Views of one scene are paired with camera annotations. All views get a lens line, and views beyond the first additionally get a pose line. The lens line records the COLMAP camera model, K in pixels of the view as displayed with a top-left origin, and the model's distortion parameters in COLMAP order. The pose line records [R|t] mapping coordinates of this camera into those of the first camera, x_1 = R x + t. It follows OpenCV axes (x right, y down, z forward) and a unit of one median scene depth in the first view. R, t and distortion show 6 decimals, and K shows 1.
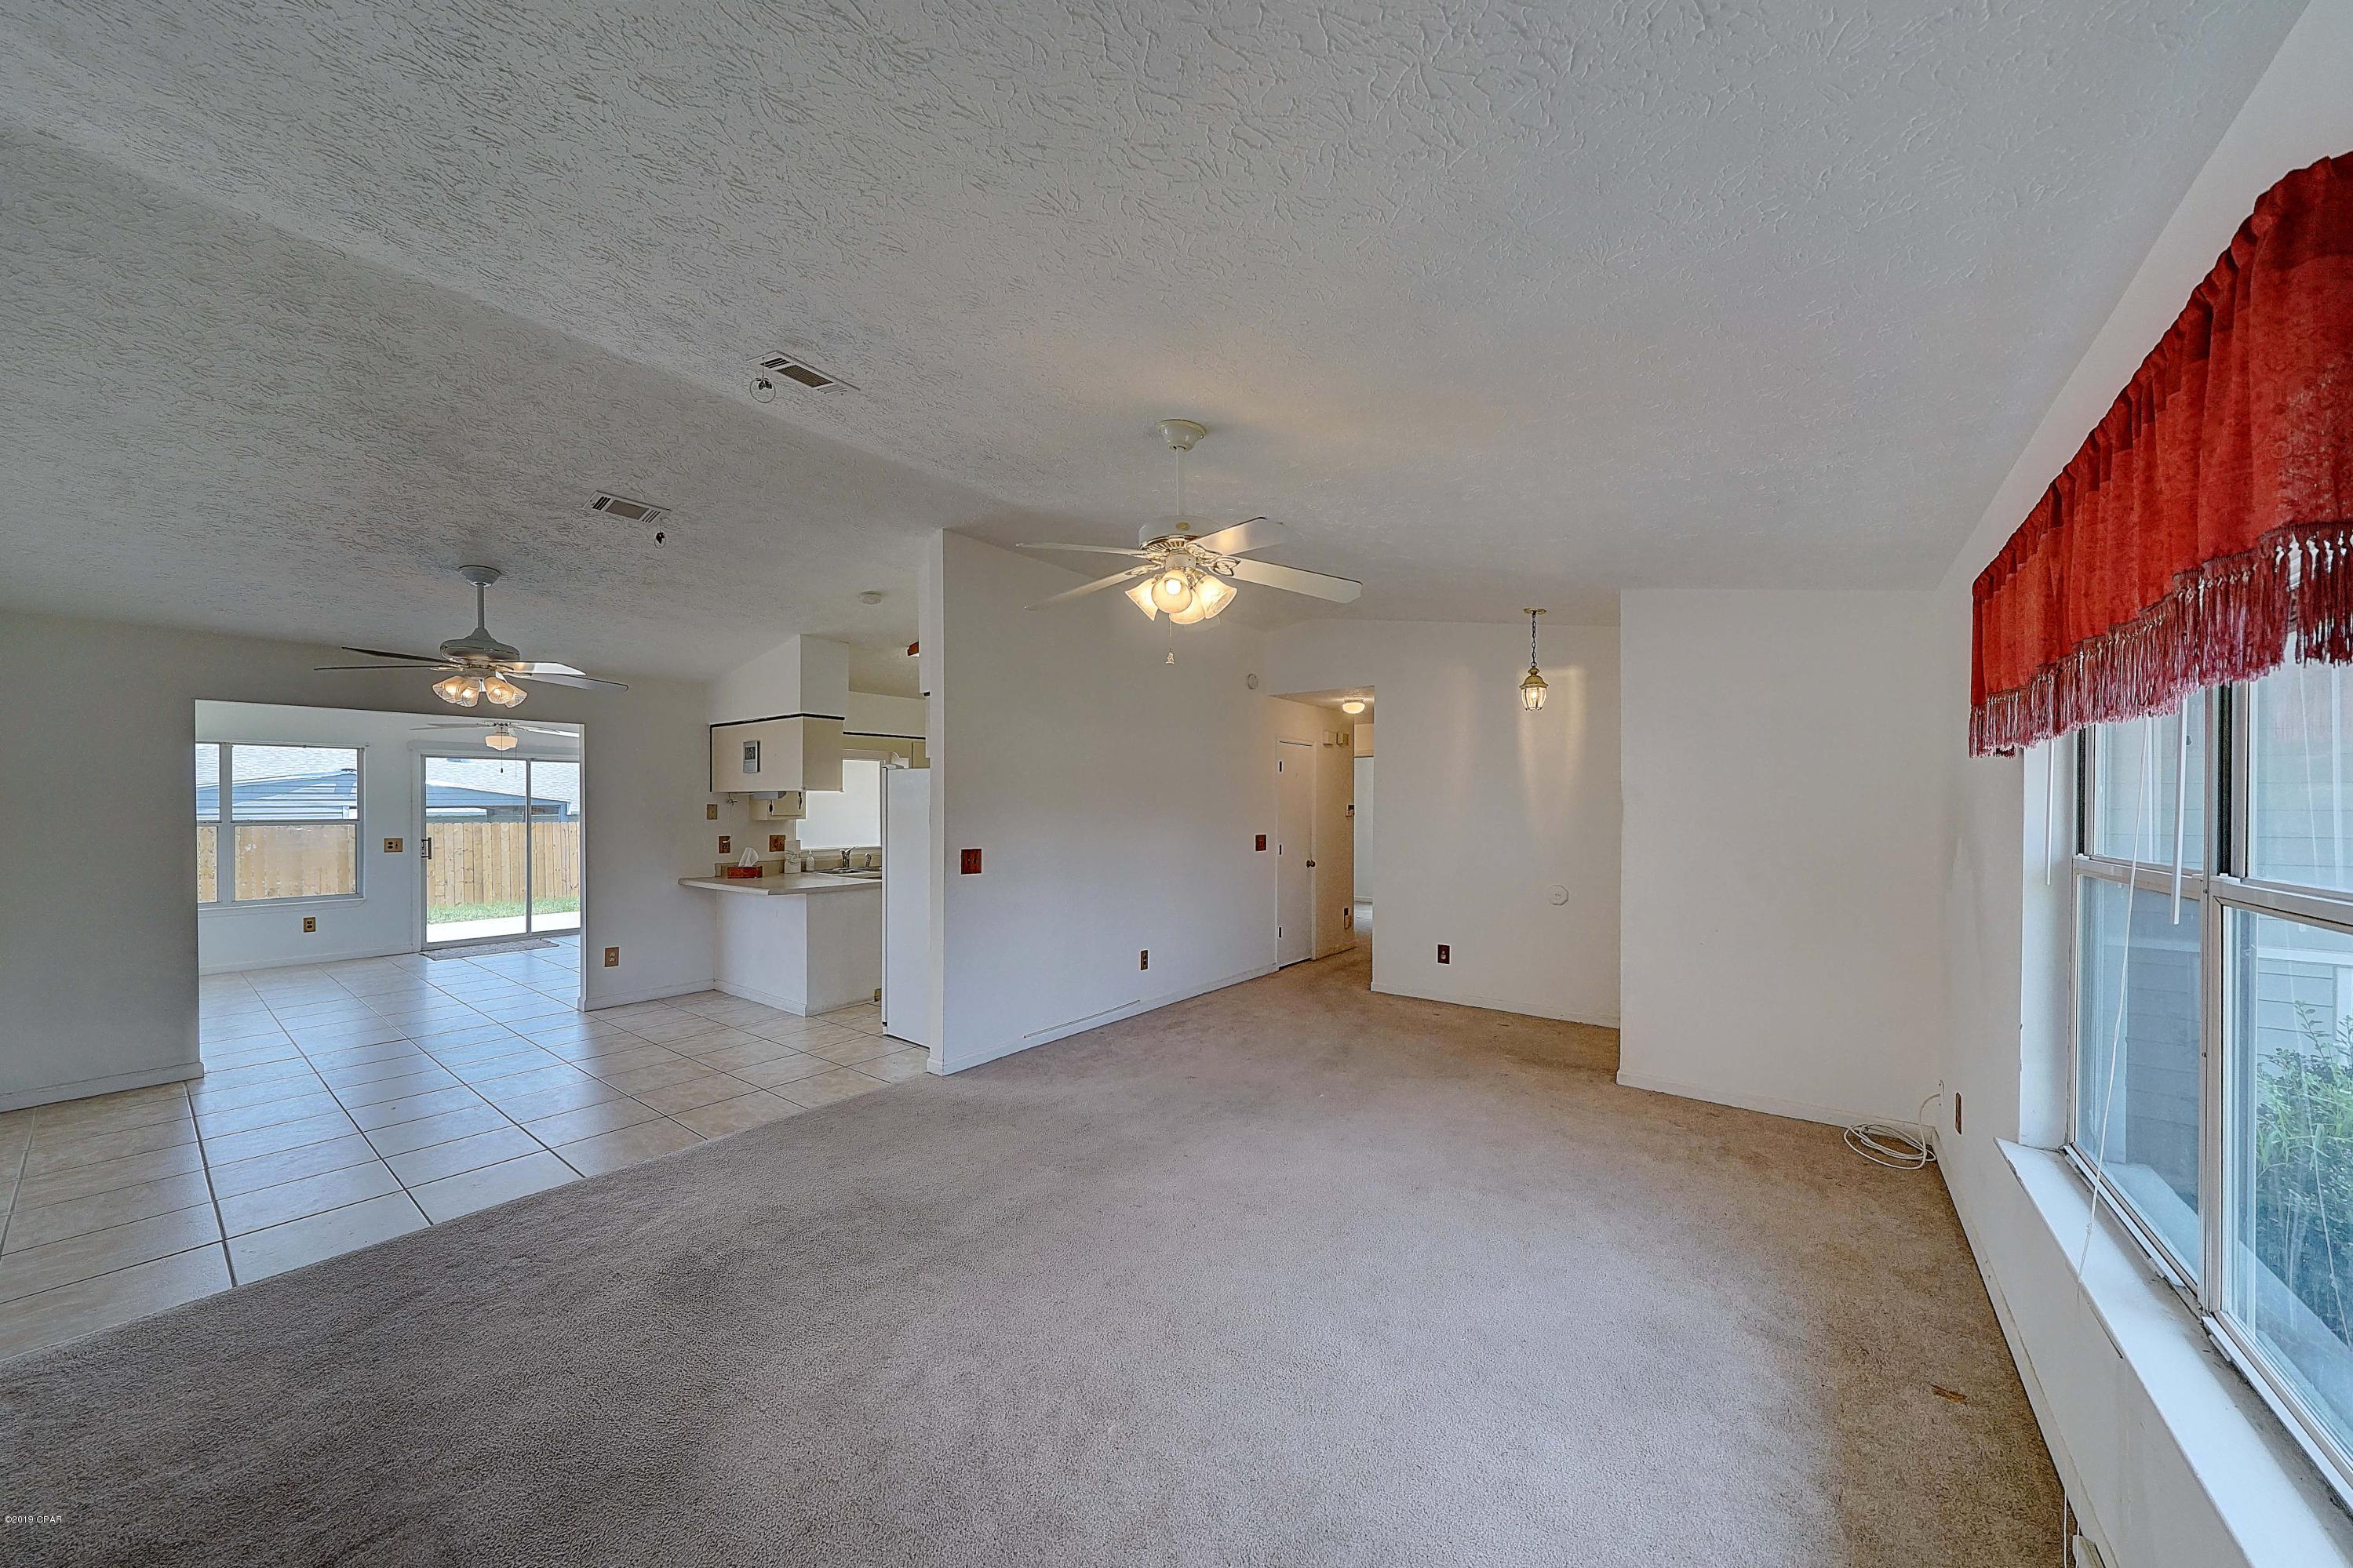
lens RADIAL K [[804.5, 0, 1173.5], [0, 804.5, 804.7], [0, 0, 1]] dist [0.002220, -0.000547]
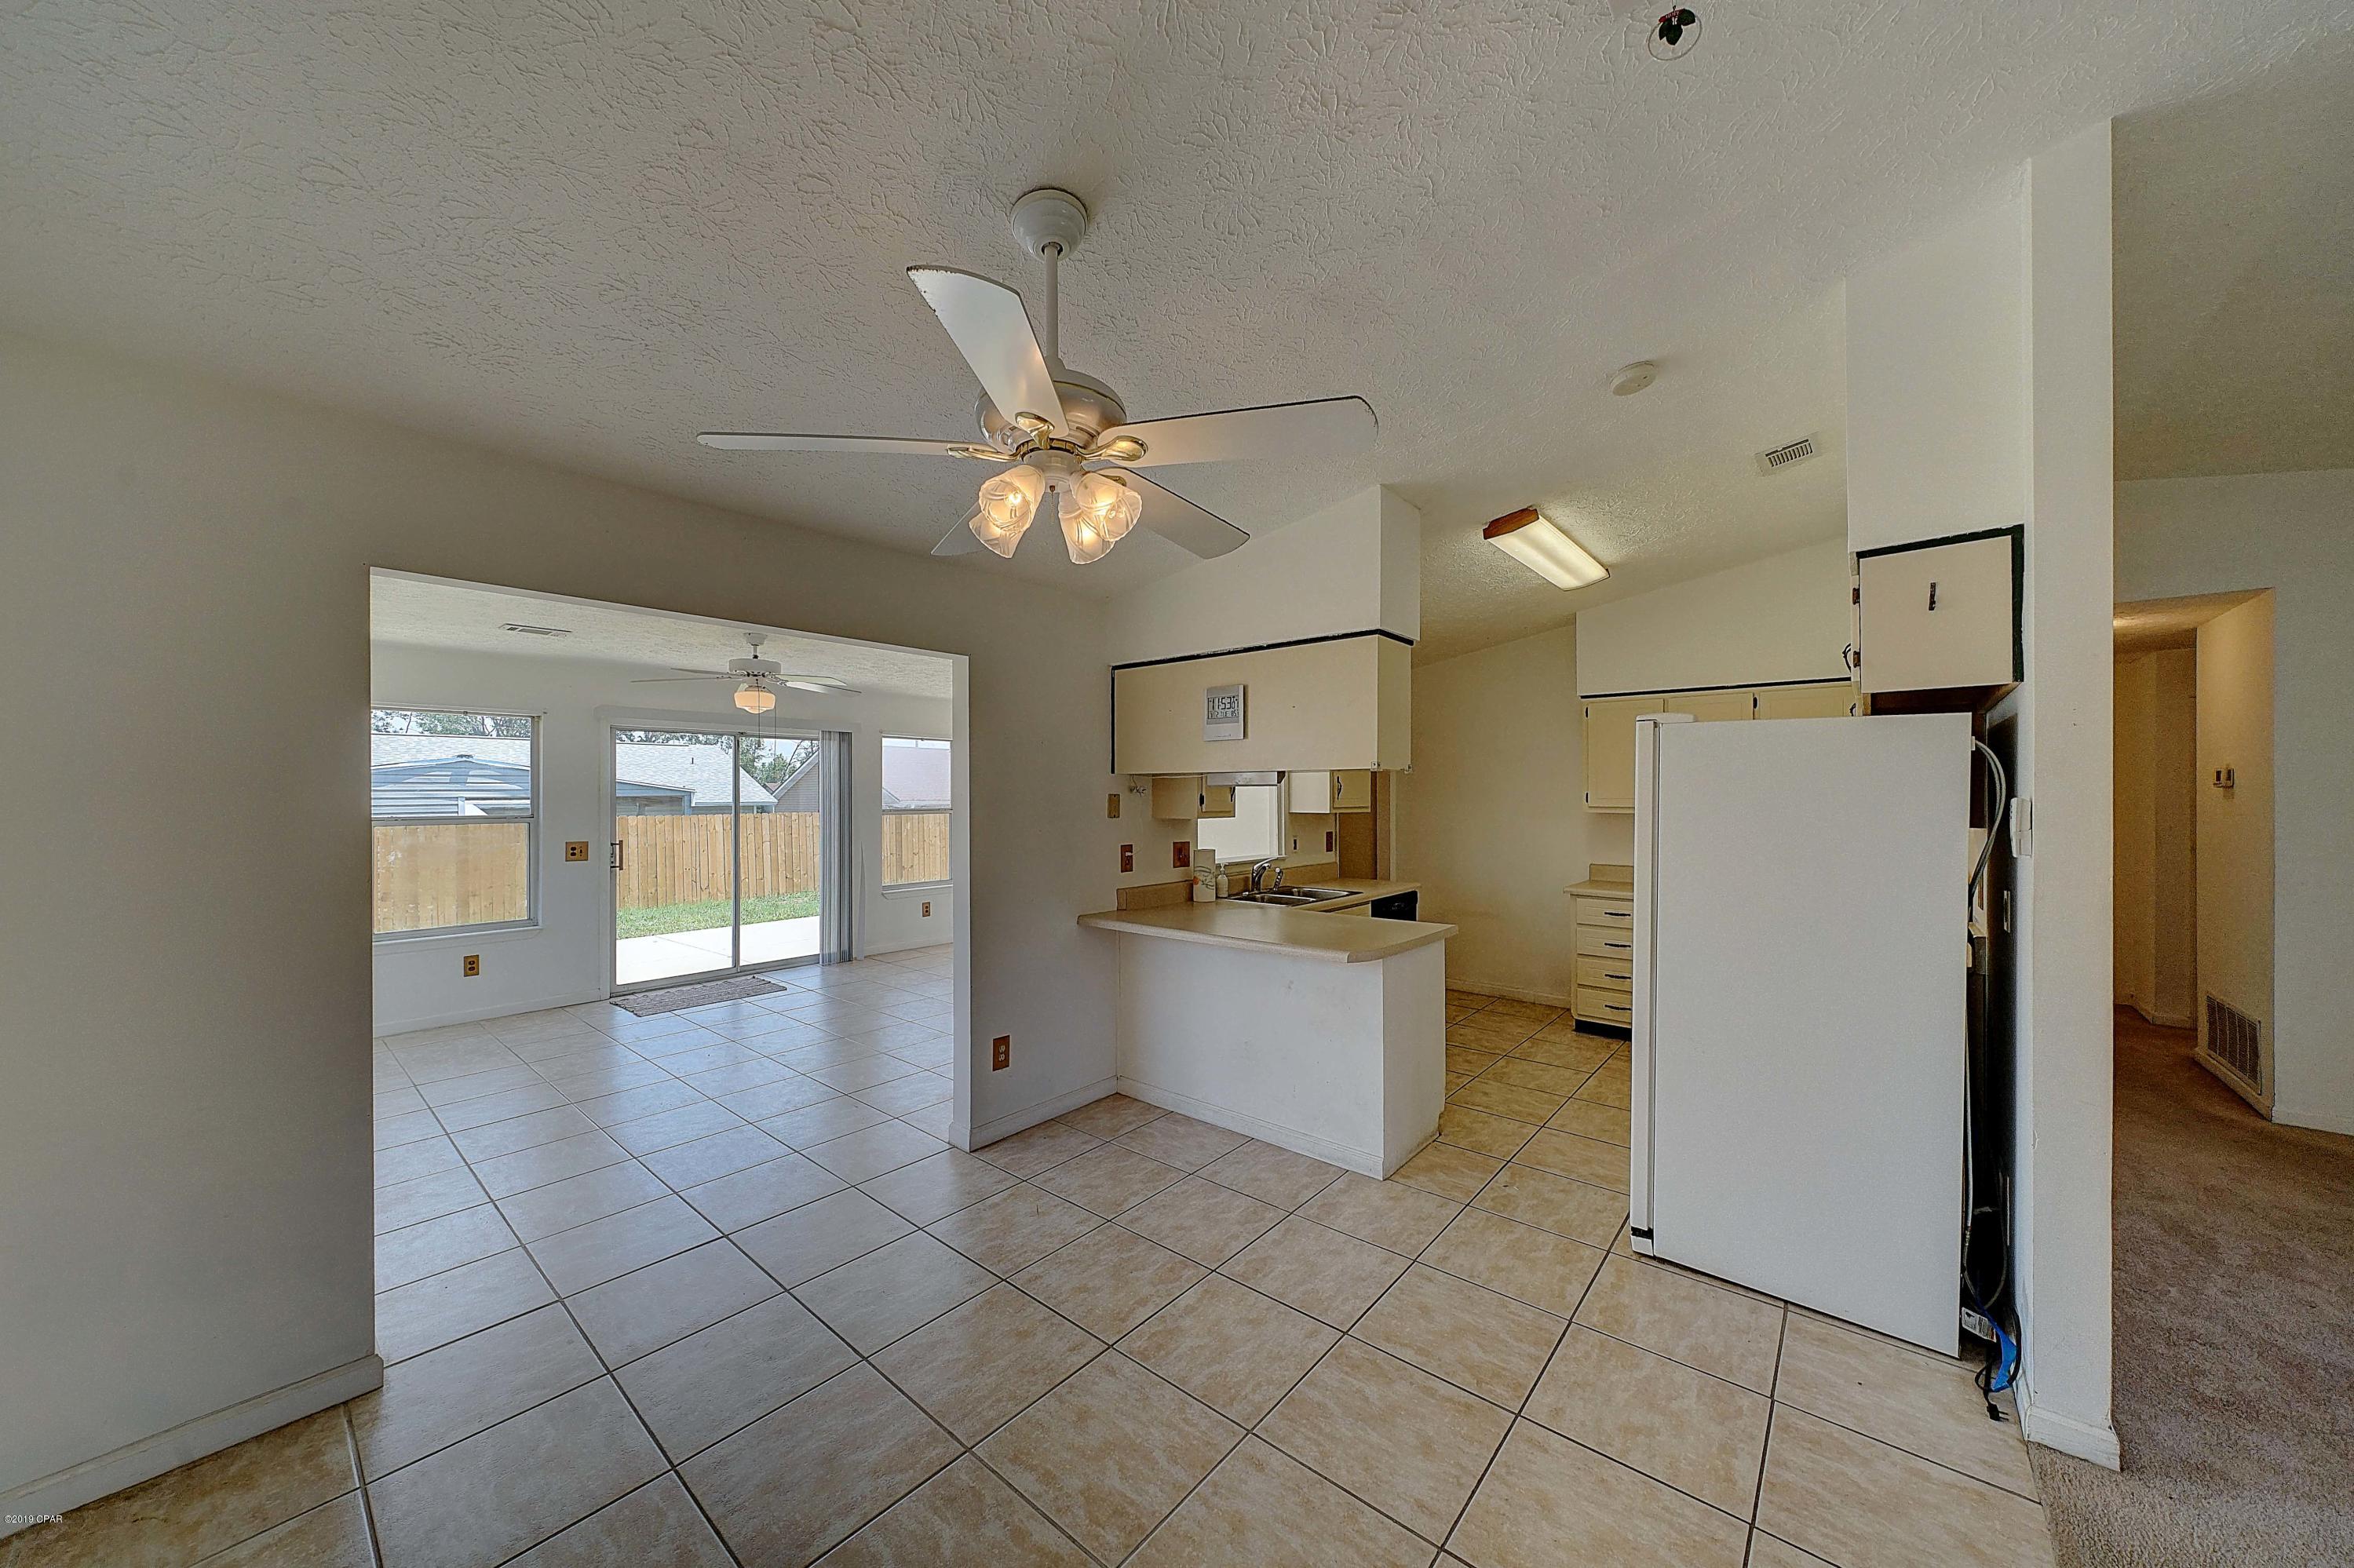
lens RADIAL K [[804.9, 0, 1166.5], [0, 804.9, 783.1], [0, 0, 1]] dist [0.002220, -0.000547]
pose [[0.998583, -0.000605, -0.053211, -0.470869], [-0.000200, 0.999886, -0.015117, 0.000697], [0.053214, 0.015107, 0.998469, 0.360249]]
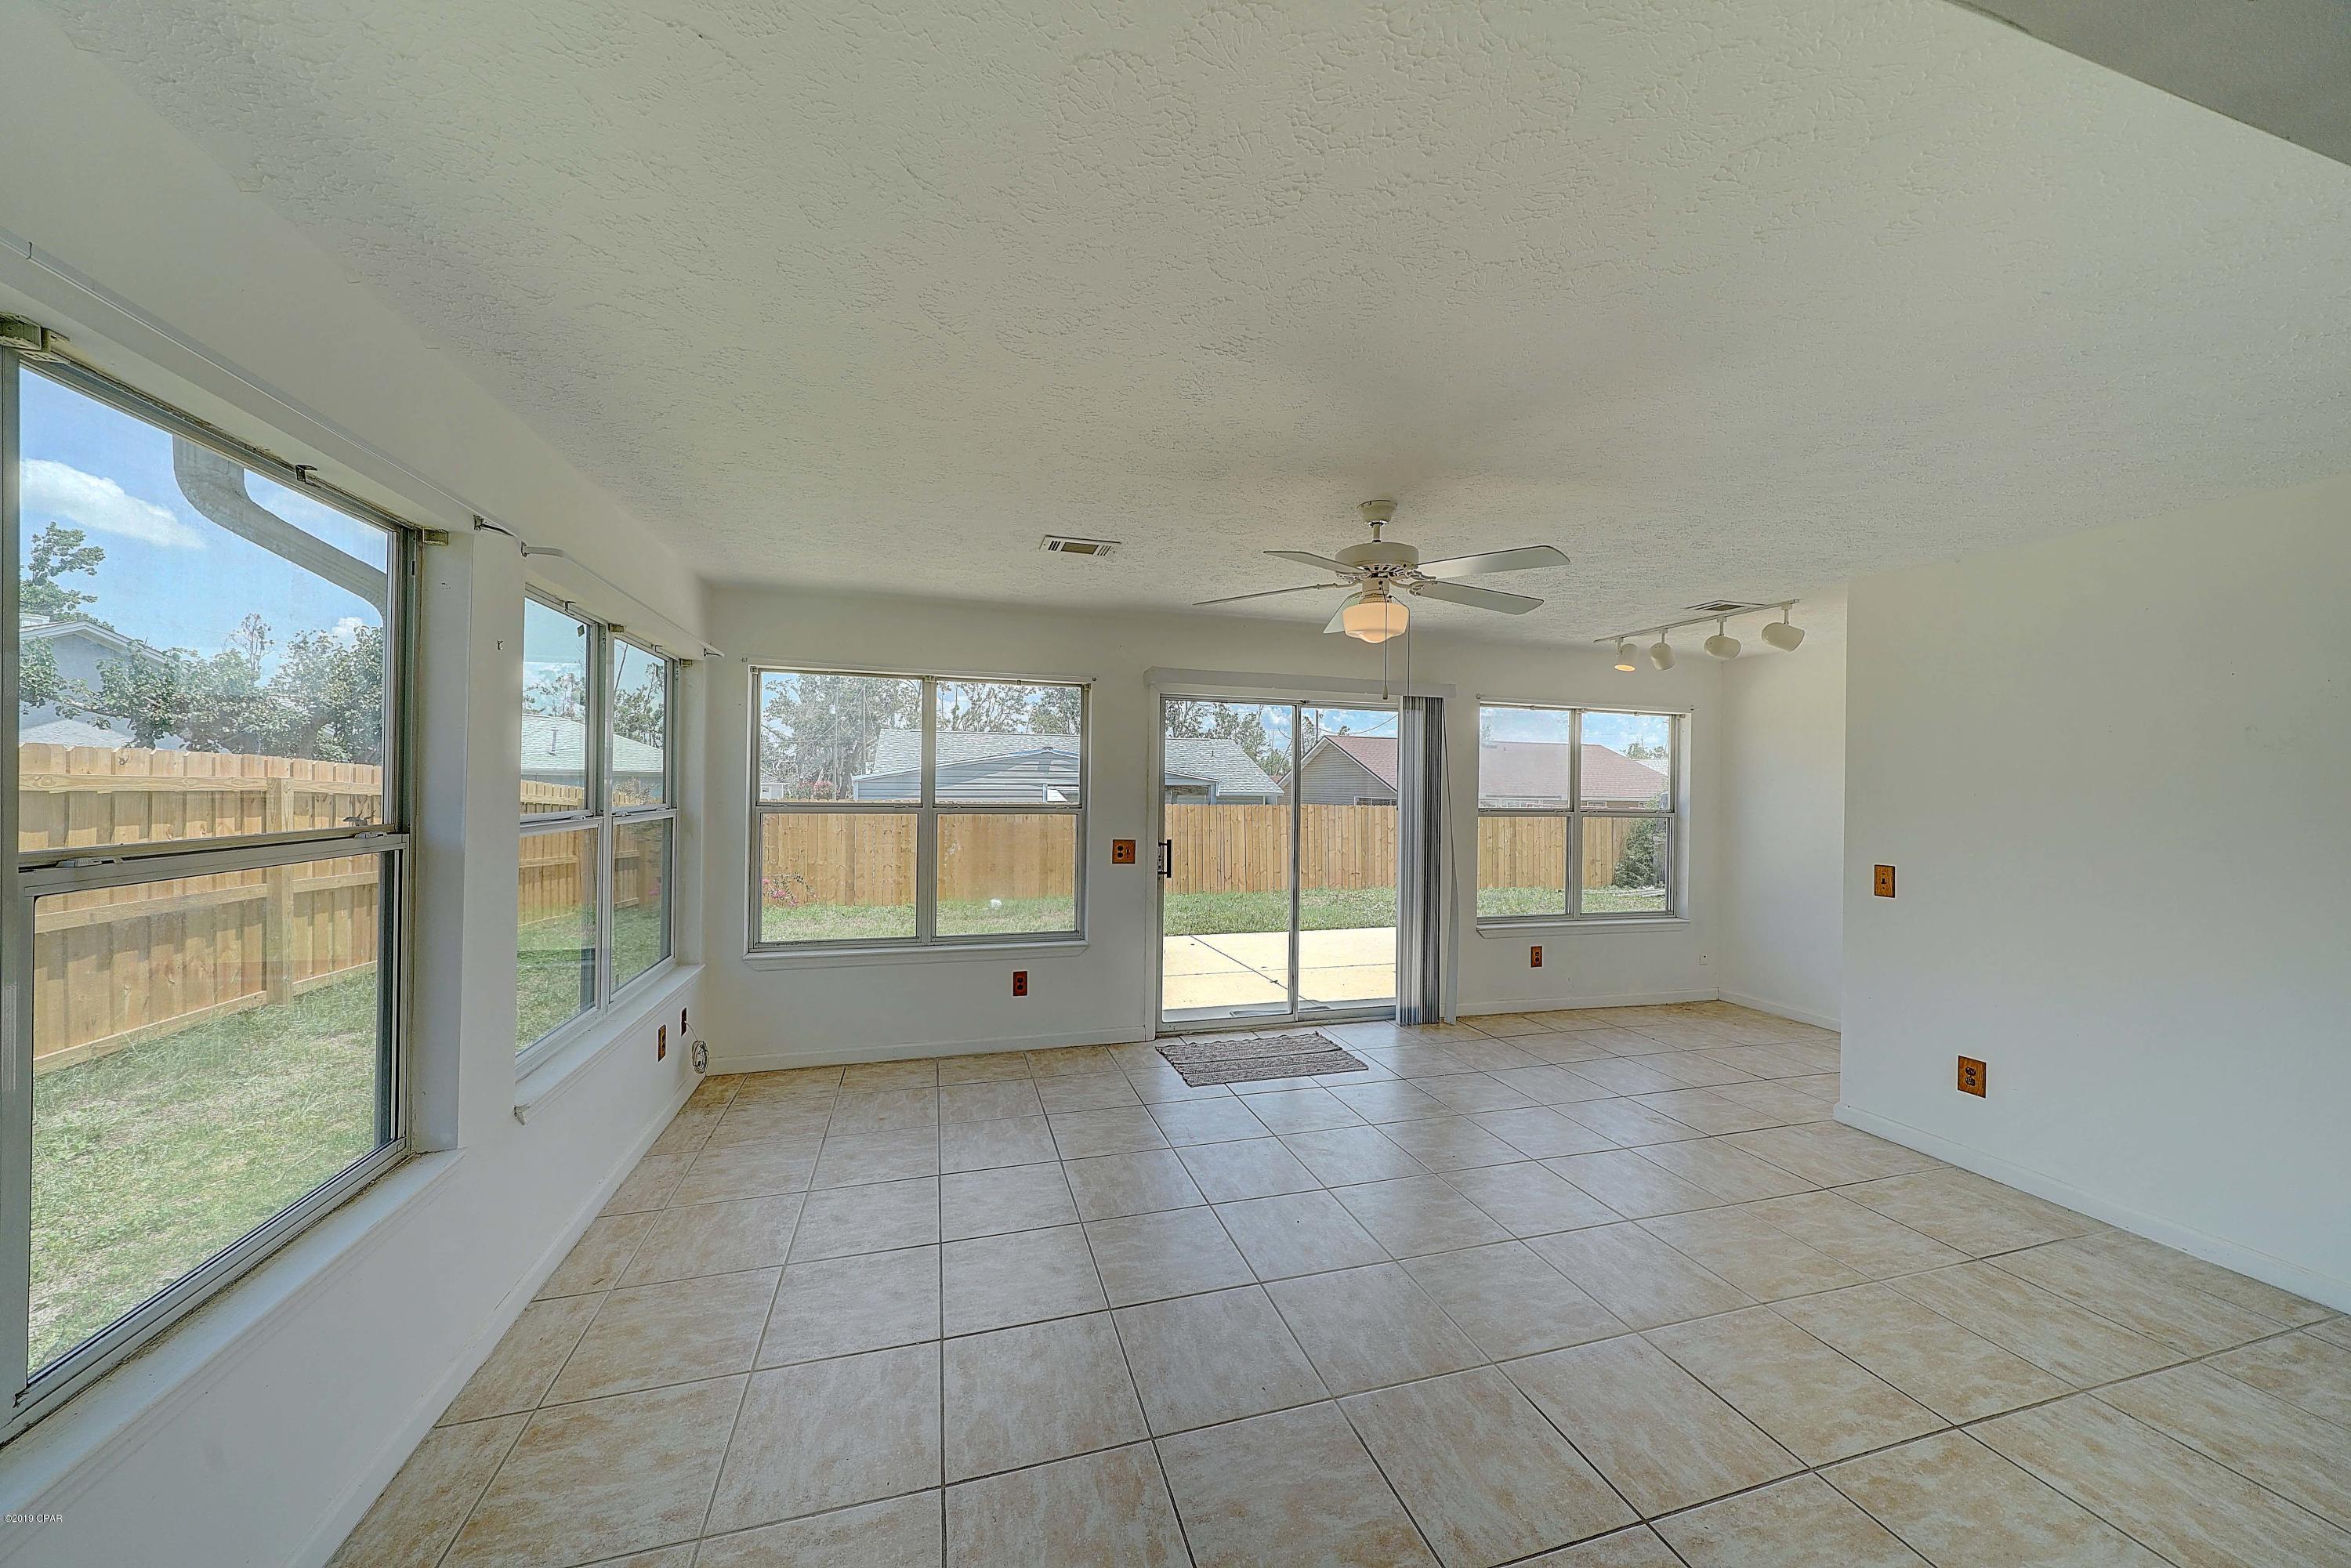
lens RADIAL K [[803.9, 0, 1169.8], [0, 803.9, 777.5], [0, 0, 1]] dist [0.002220, -0.000547]
pose [[0.805656, 0.006184, -0.592351, -0.700969], [-0.014750, 0.999845, -0.009623, 0.002945], [0.592200, 0.016491, 0.805623, 0.648284]]
